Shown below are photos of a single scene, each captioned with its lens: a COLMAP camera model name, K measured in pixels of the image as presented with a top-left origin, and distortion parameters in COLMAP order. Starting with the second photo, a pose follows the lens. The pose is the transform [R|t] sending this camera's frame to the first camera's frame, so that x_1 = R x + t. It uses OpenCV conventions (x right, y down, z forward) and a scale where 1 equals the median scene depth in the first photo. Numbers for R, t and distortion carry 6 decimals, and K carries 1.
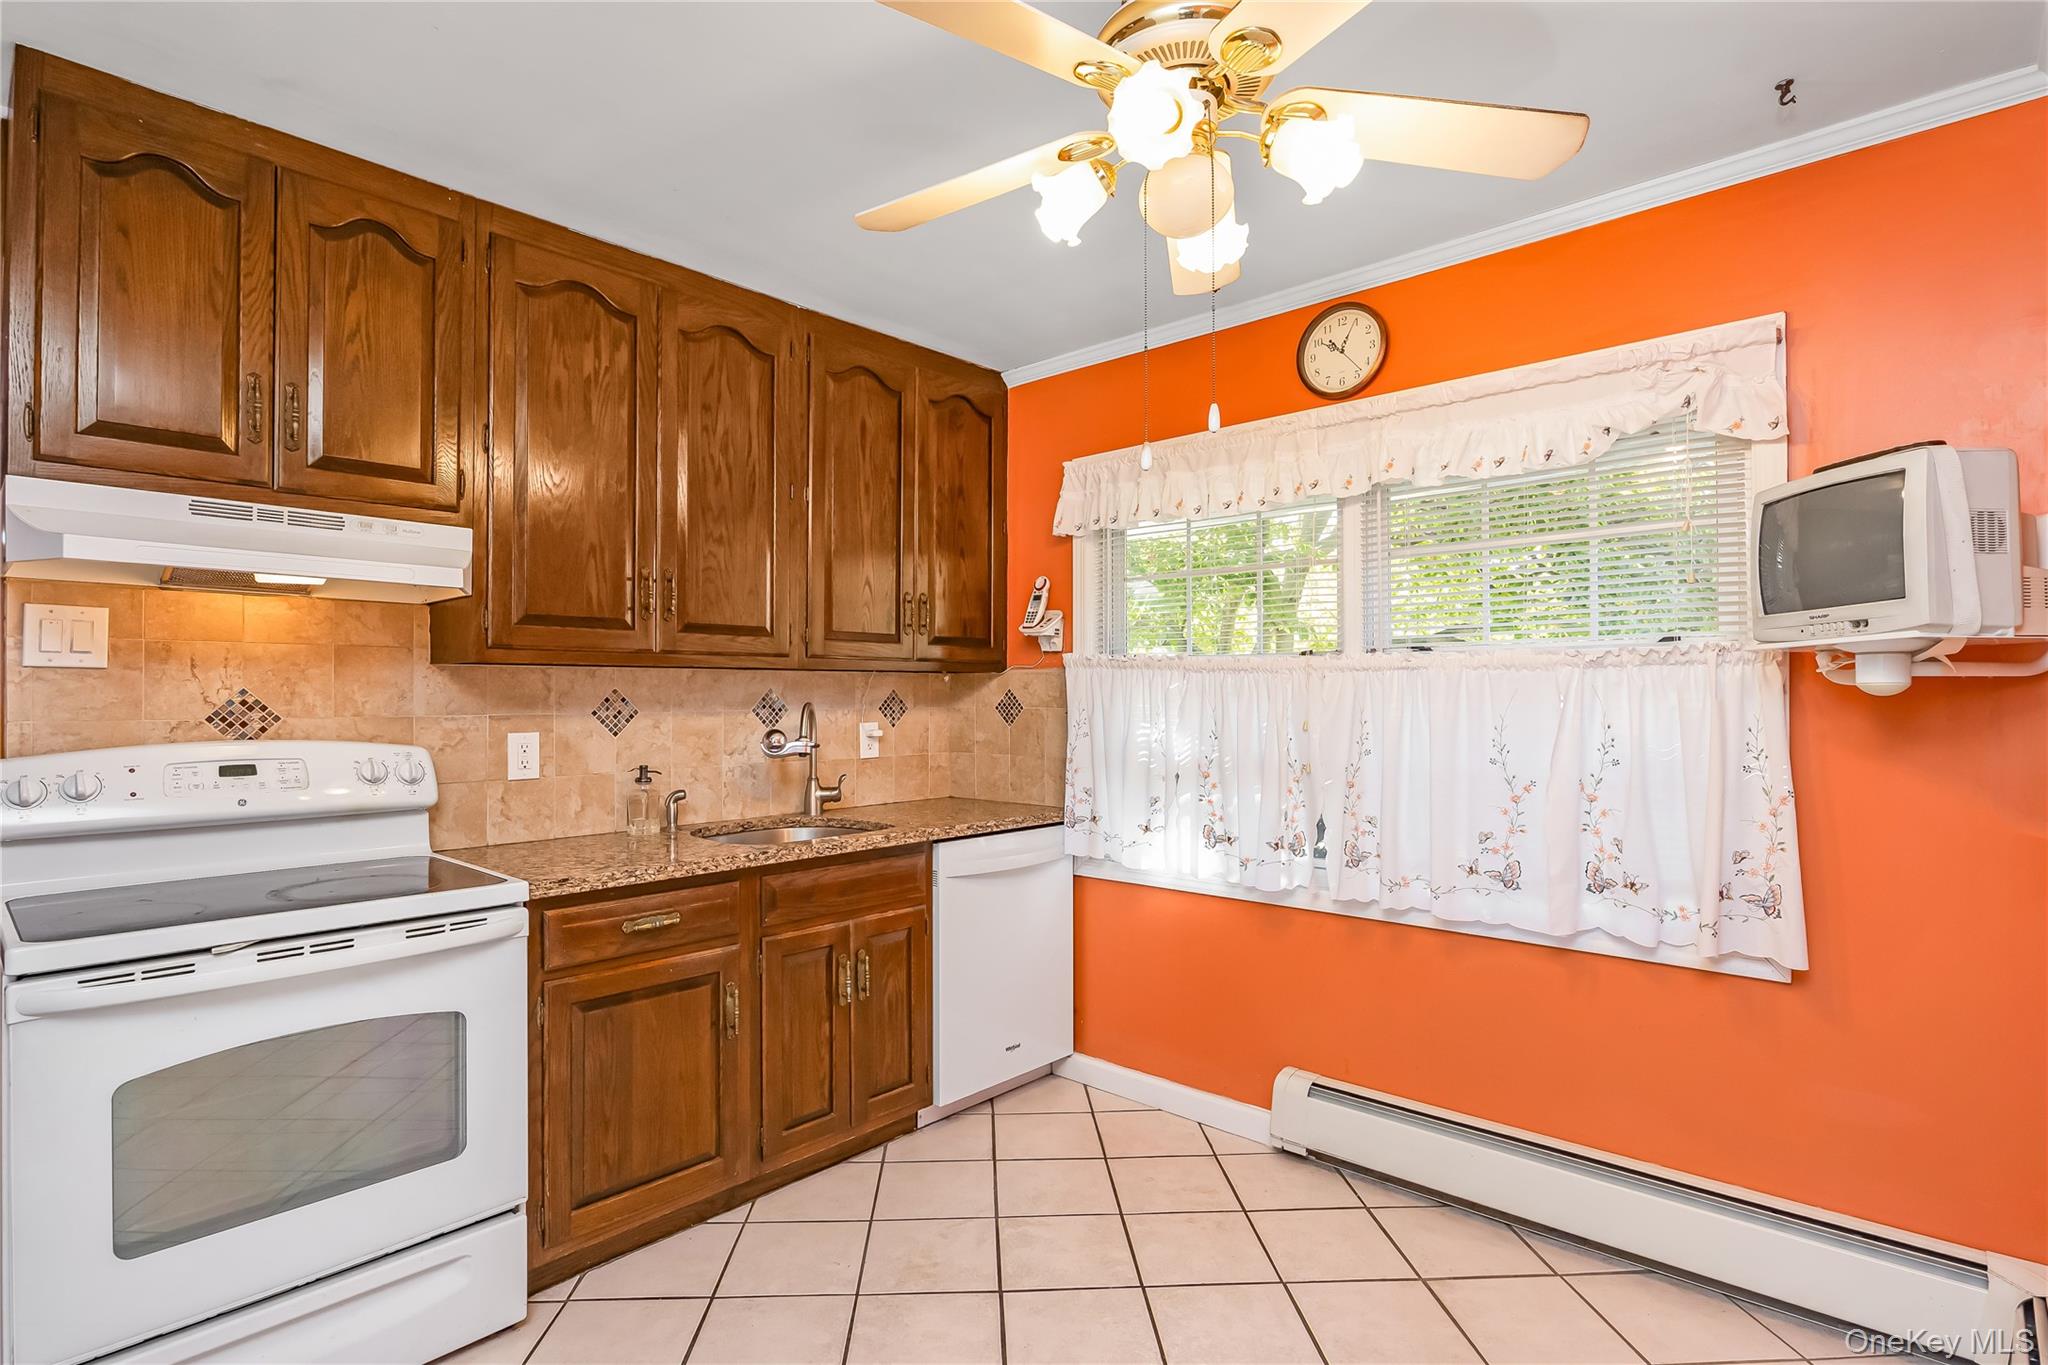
lens RADIAL K [[1007.7, 0, 1069.5], [0, 1007.7, 691.8], [0, 0, 1]] dist [-0.006772, -0.000427]
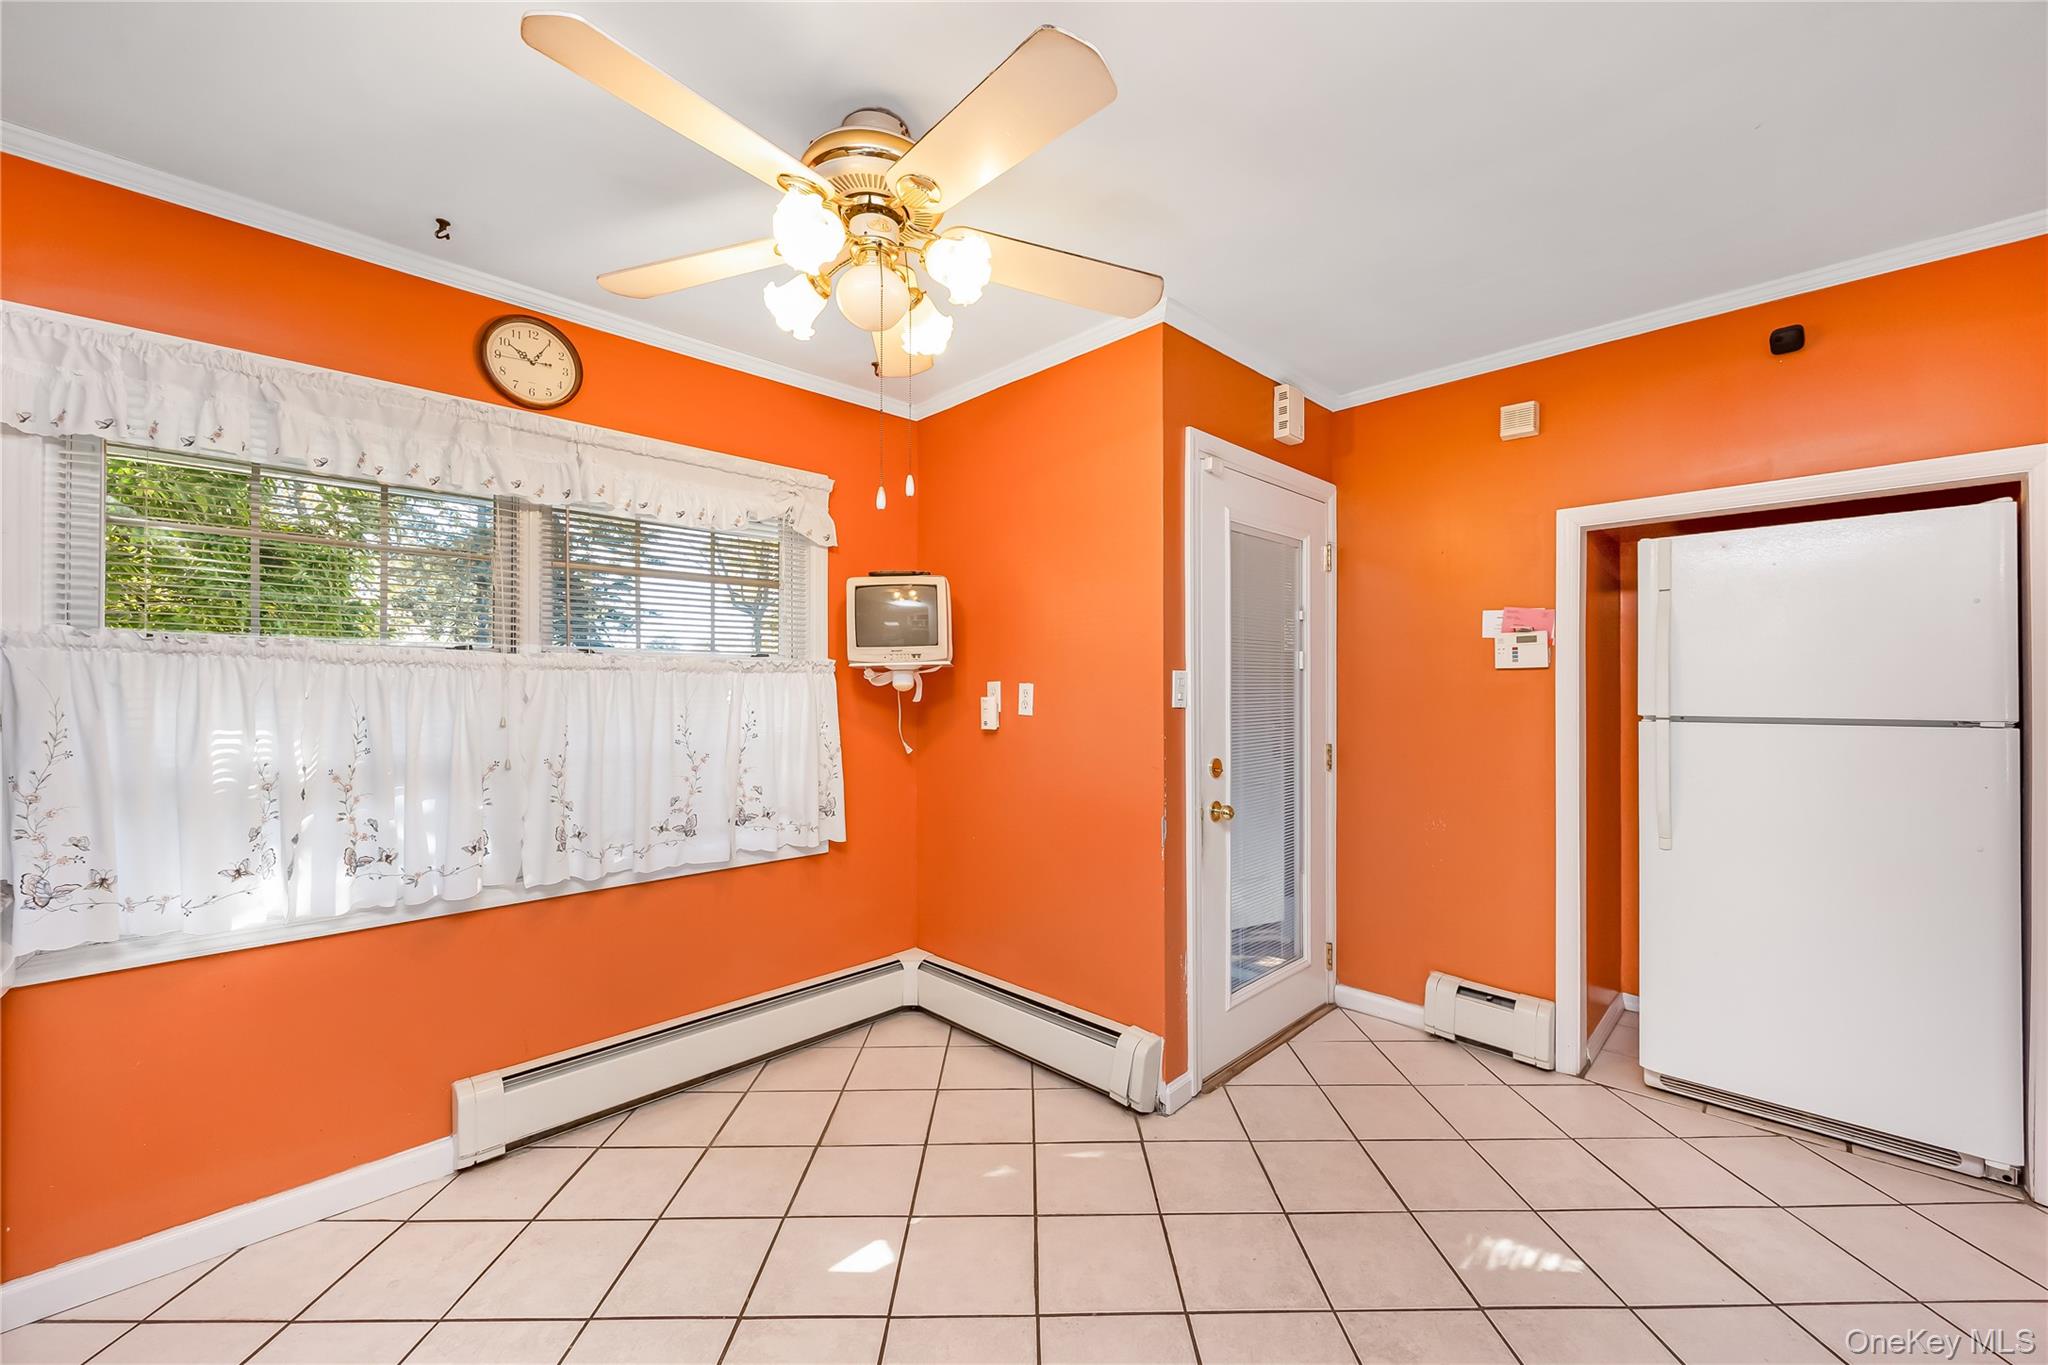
lens RADIAL K [[806.7, 0, 957.0], [0, 806.7, 693.1], [0, 0, 1]] dist [-0.003896, -0.000362]
pose [[0.092956, 0.000141, 0.995670, -0.540364], [-0.001346, 0.999999, -0.000016, 0.004595], [-0.995669, -0.001339, 0.092956, 0.497244]]
